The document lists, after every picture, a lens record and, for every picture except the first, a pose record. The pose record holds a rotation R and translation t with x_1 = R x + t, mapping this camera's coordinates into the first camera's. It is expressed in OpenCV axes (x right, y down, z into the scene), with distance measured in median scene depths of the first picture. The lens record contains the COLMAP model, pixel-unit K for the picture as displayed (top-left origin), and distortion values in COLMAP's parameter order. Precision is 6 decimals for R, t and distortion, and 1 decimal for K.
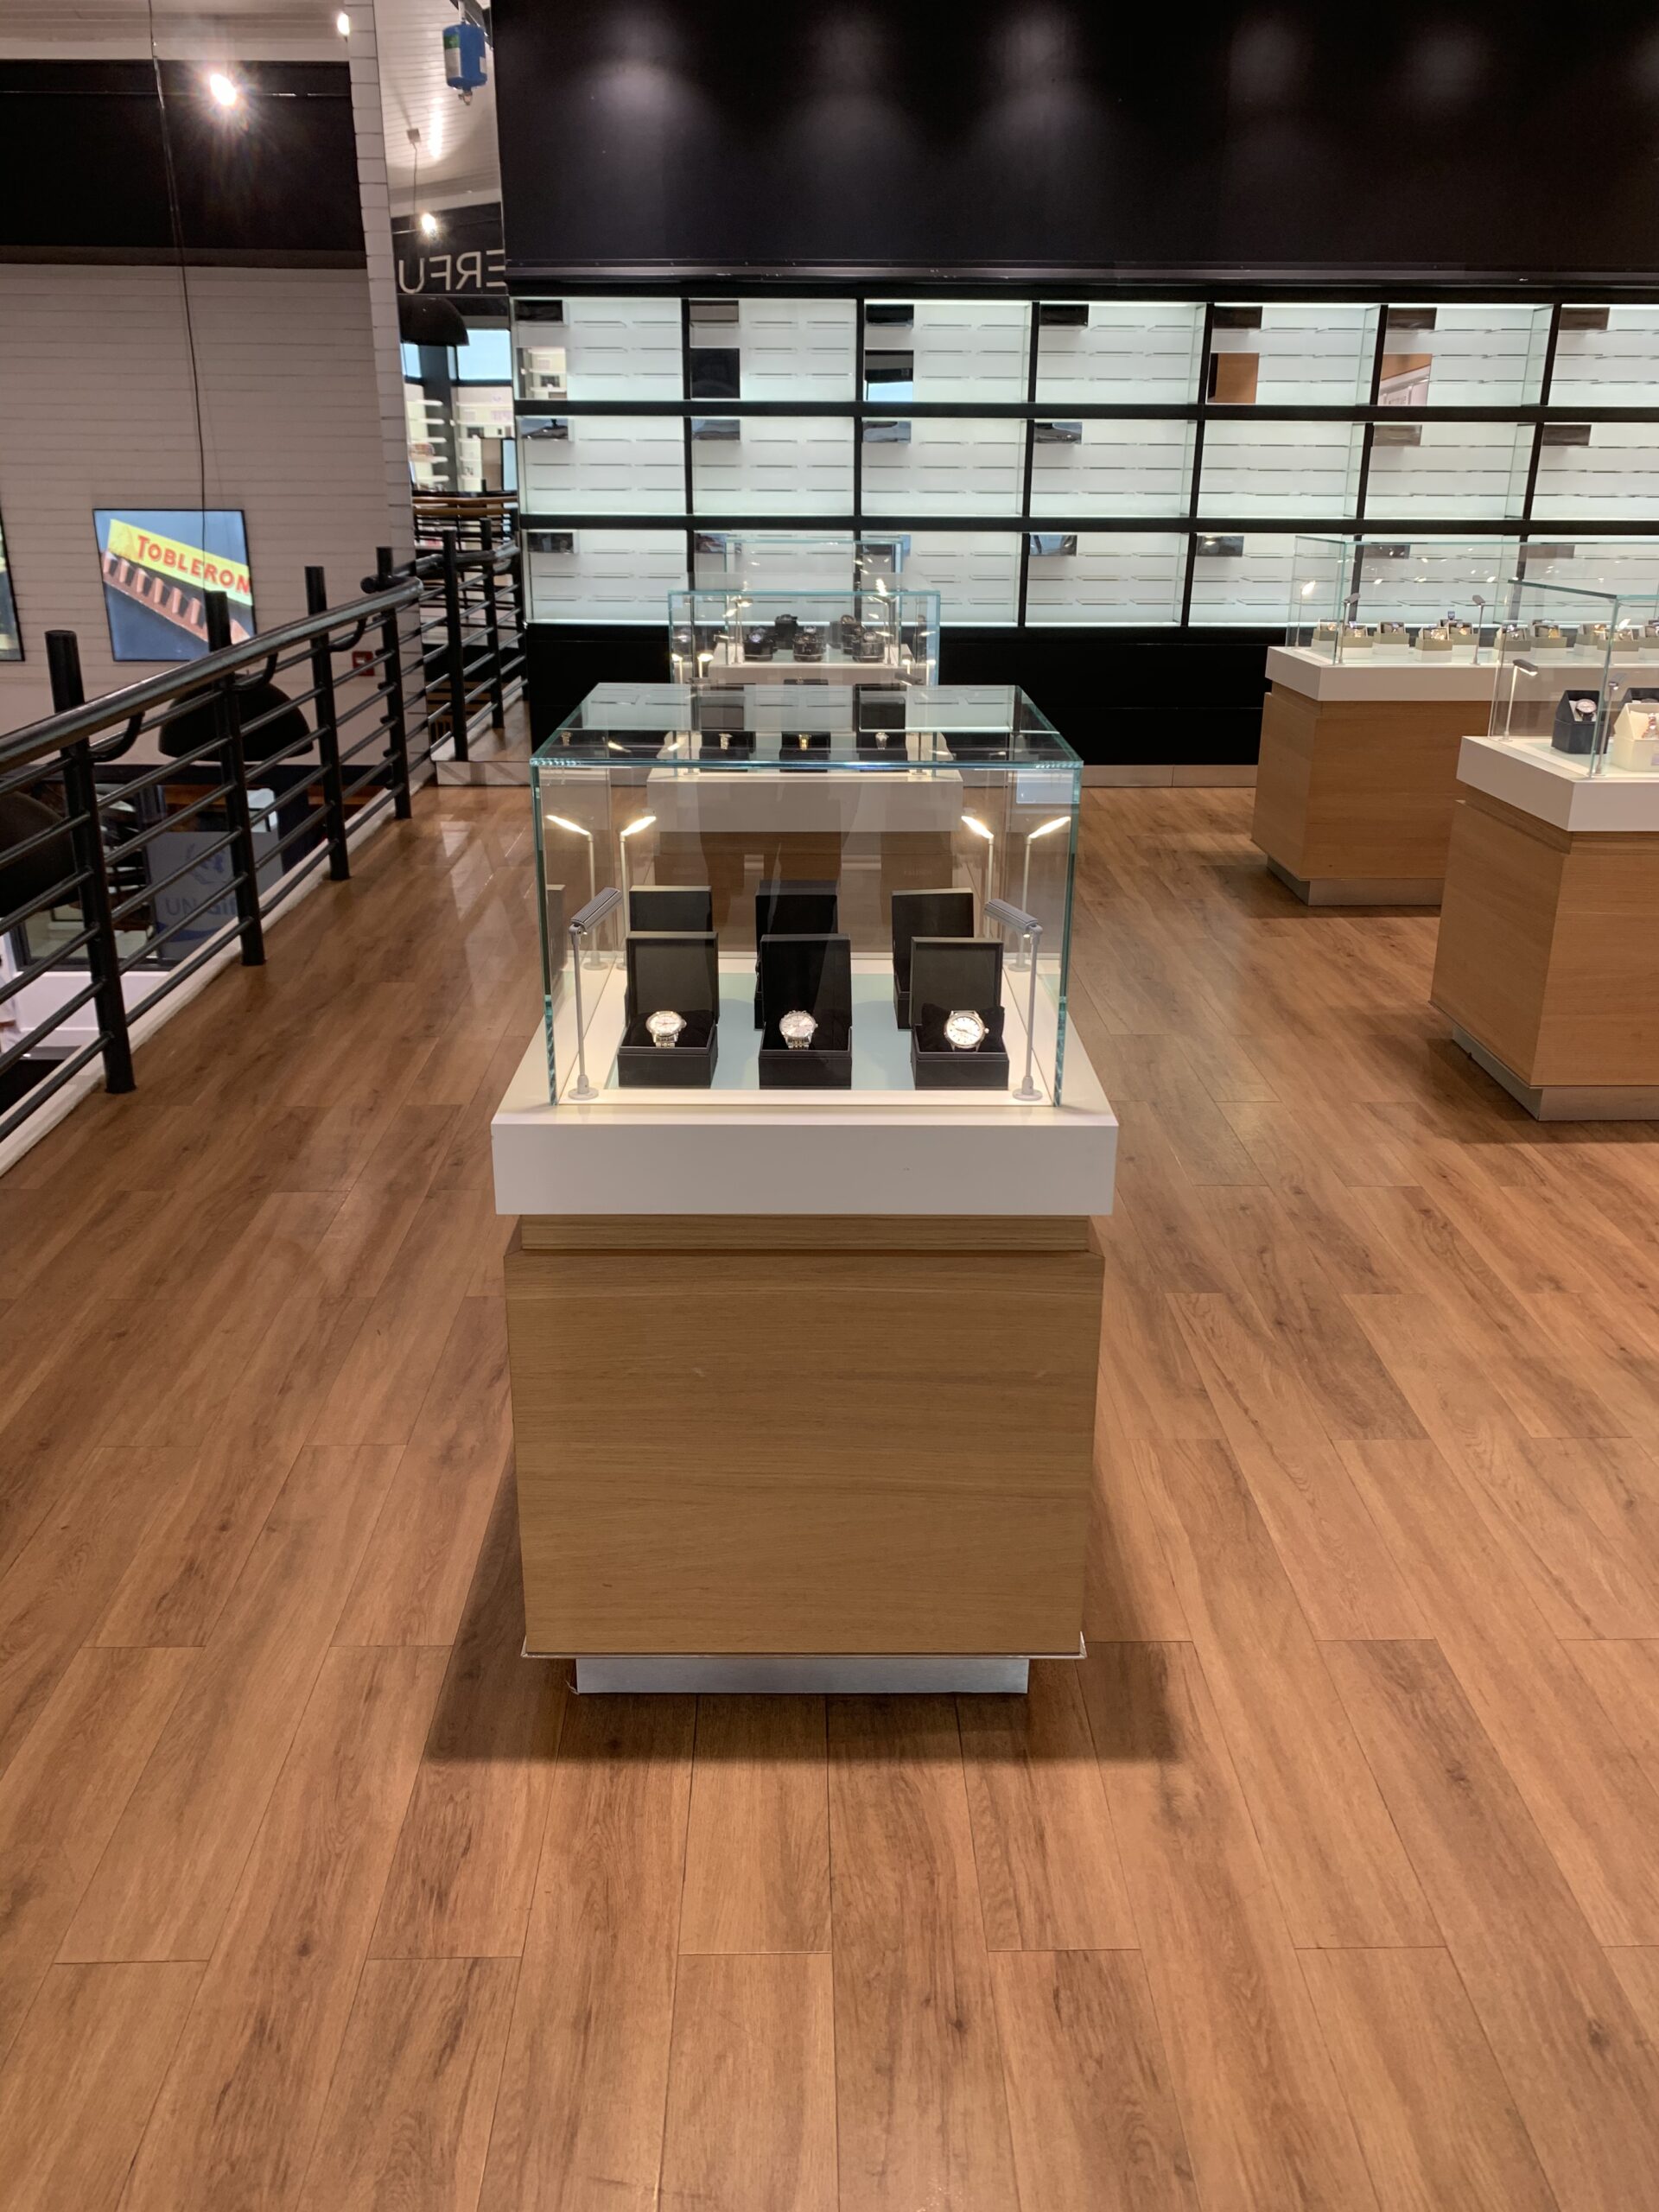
lens RADIAL K [[1710.0, 0, 814.7], [0, 1710.0, 1096.8], [0, 0, 1]] dist [0.003174, 0.001432]
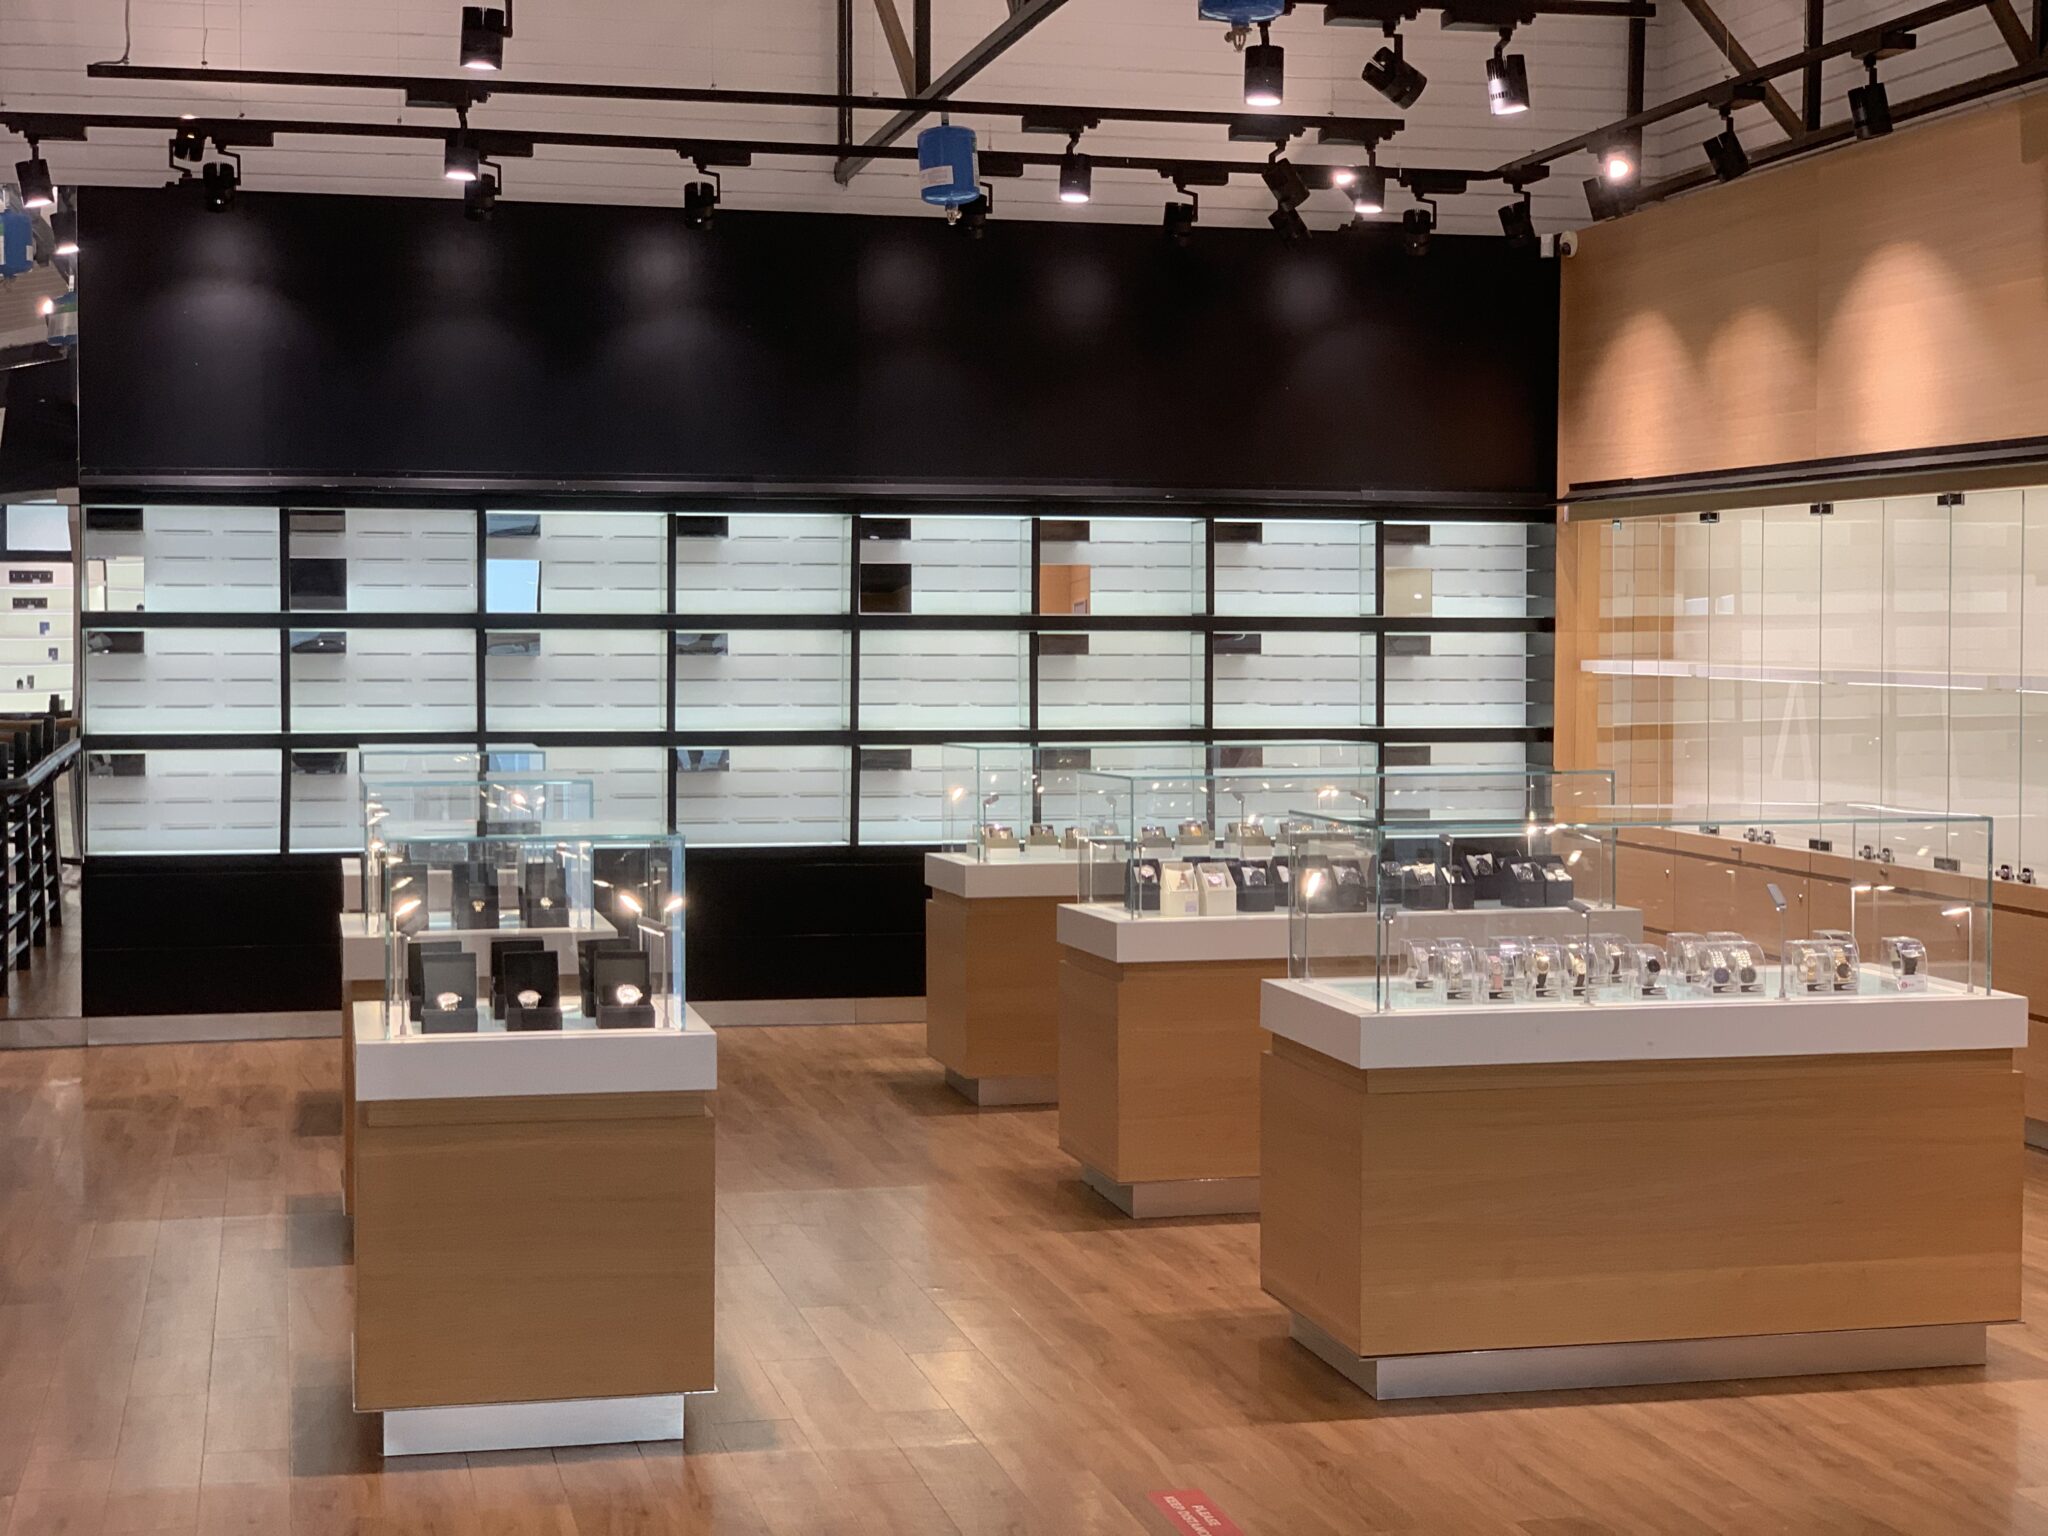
lens RADIAL K [[3122.0, 0, 1022.7], [0, 3122.0, 770.4], [0, 0, 1]] dist [0.034906, 0.000000]
pose [[0.976156, -0.013787, 0.216631, -0.054228], [0.081372, 0.948450, -0.306304, 0.204472], [-0.201241, 0.316628, 0.926957, -0.569026]]
